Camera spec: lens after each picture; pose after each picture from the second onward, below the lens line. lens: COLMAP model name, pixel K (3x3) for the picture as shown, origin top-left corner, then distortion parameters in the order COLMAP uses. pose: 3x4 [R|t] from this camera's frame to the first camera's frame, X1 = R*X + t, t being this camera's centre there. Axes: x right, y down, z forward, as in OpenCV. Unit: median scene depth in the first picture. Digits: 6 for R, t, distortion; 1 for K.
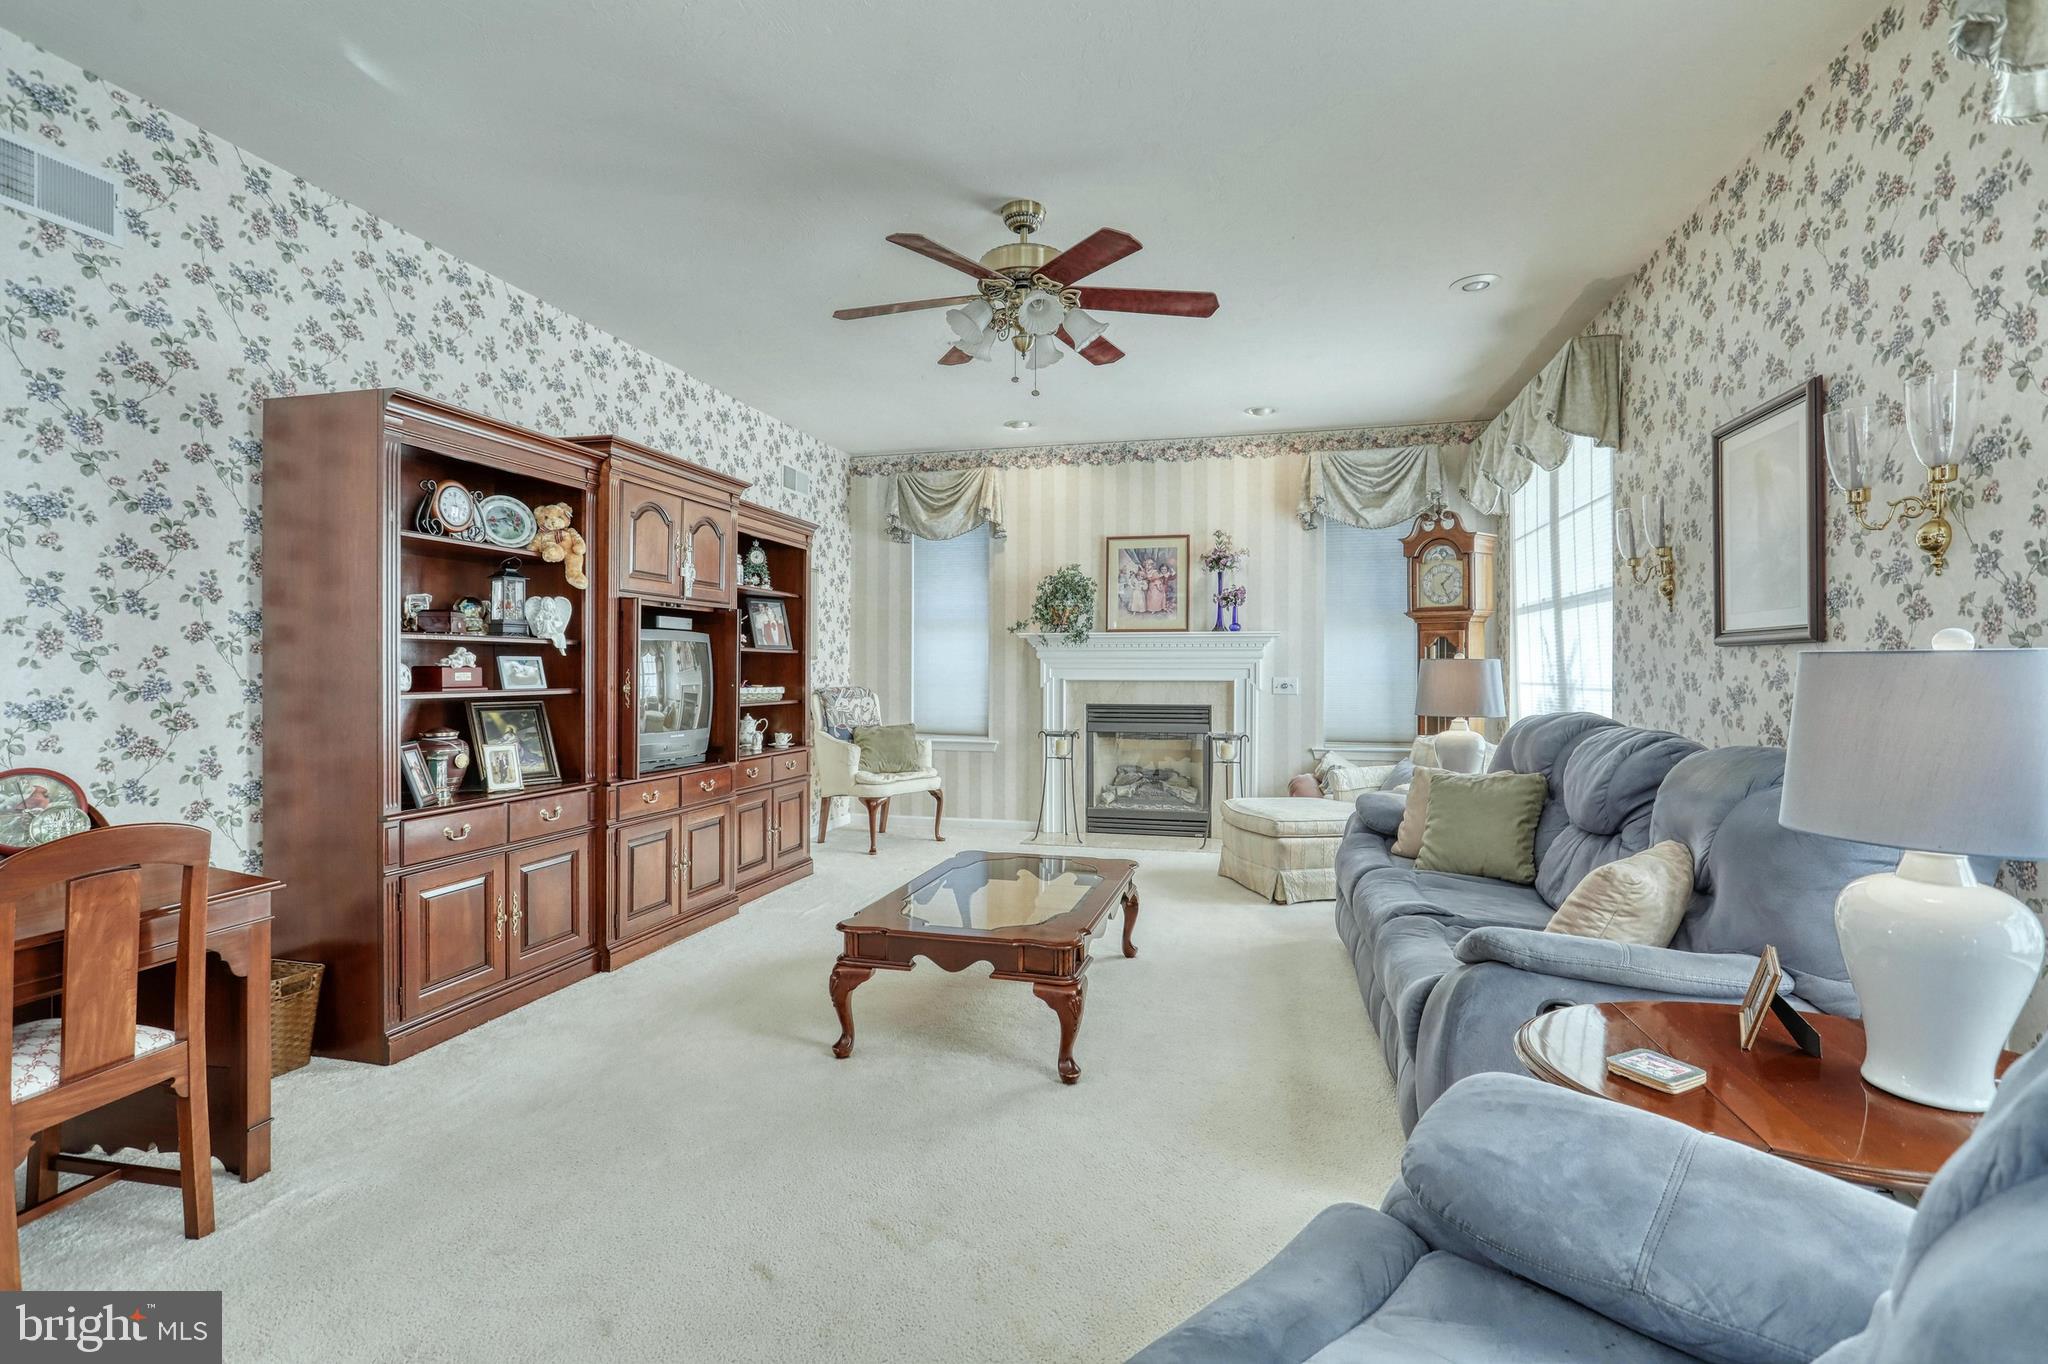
lens RADIAL K [[945.1, 0, 1009.2], [0, 945.1, 673.0], [0, 0, 1]] dist [-0.010568, 0.004414]
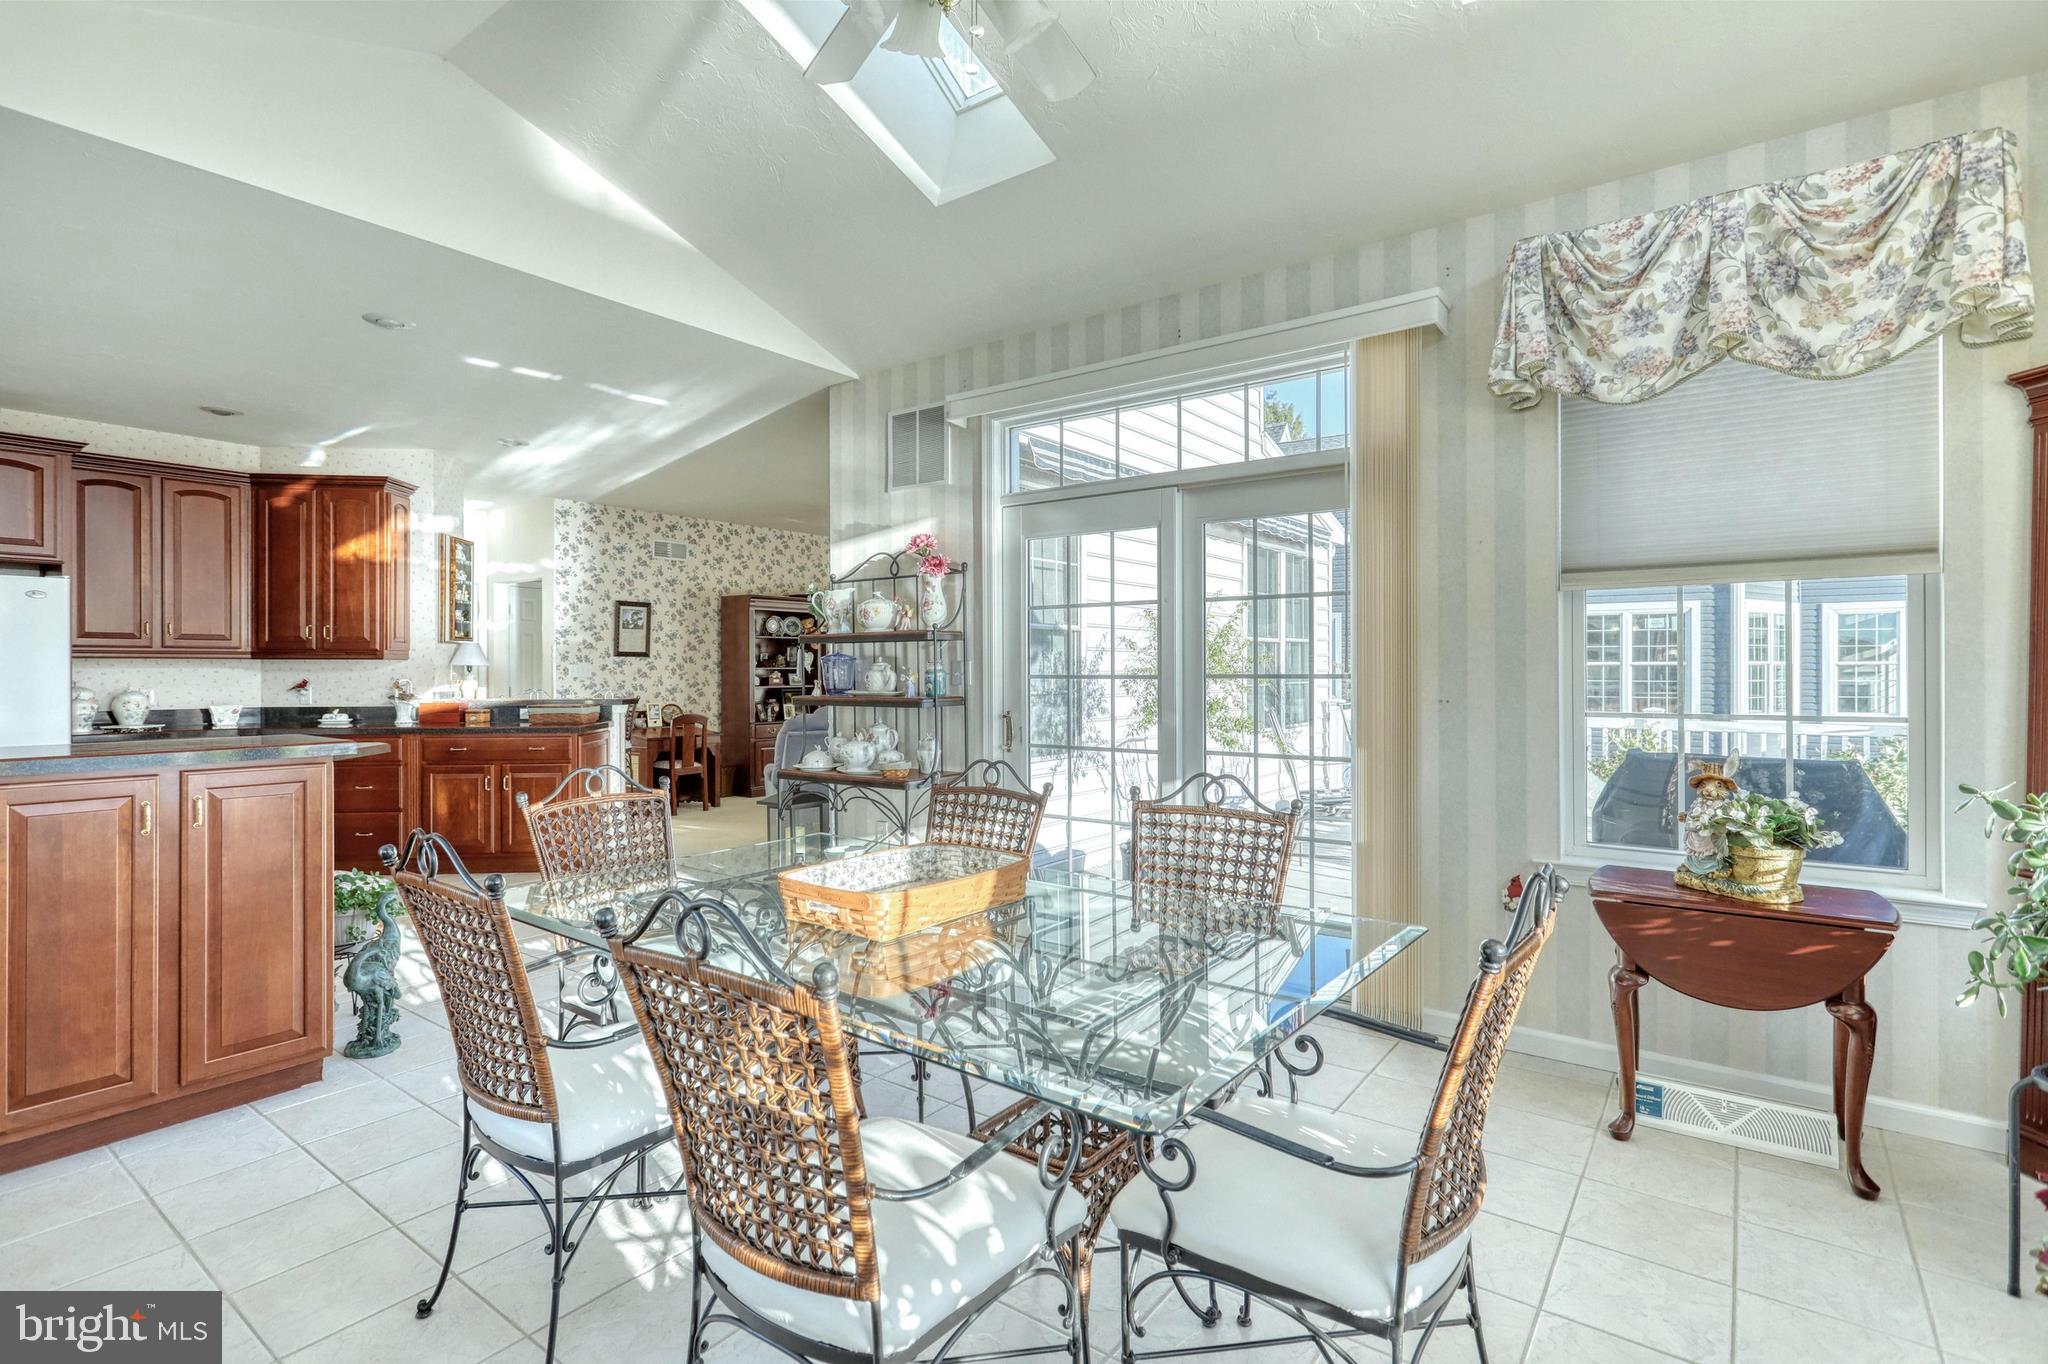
lens RADIAL K [[945.1, 0, 1018.4], [0, 945.1, 678.0], [0, 0, 1]] dist [-0.010568, 0.004414]
pose [[0.925043, 0.002085, -0.379856, 1.408414], [-0.000585, 0.999992, 0.004066, -0.019596], [0.379861, -0.003539, 0.925037, -1.643093]]
